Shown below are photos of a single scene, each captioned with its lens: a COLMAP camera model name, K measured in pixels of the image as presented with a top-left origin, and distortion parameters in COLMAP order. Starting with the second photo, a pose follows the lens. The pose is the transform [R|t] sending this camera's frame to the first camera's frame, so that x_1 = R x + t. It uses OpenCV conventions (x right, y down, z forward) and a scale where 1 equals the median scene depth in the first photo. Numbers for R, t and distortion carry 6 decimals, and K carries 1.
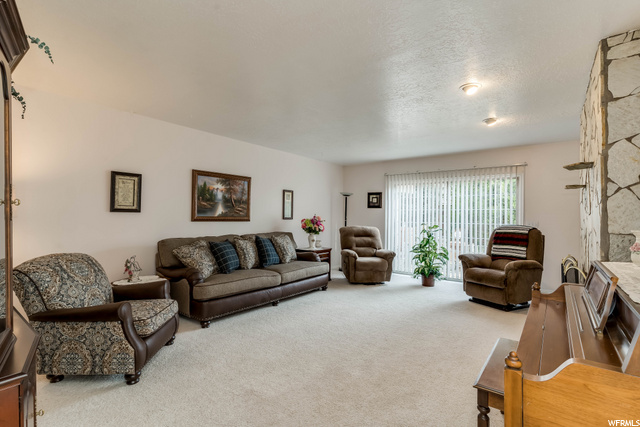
lens RADIAL K [[307.7, 0, 317.7], [0, 307.7, 214.5], [0, 0, 1]] dist [-0.003938, 0.000510]
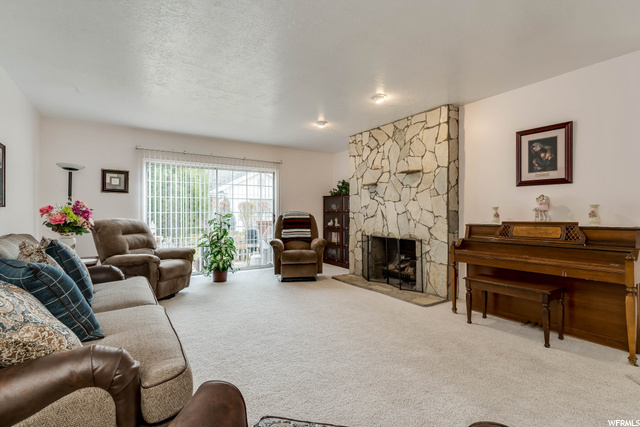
lens RADIAL K [[307.7, 0, 319.2], [0, 307.7, 213.1], [0, 0, 1]] dist [-0.003938, 0.000510]
pose [[0.321236, -0.008099, 0.946964, -0.406353], [0.000291, 0.999964, 0.008453, 0.023867], [-0.946999, -0.002440, 0.321227, 0.439166]]
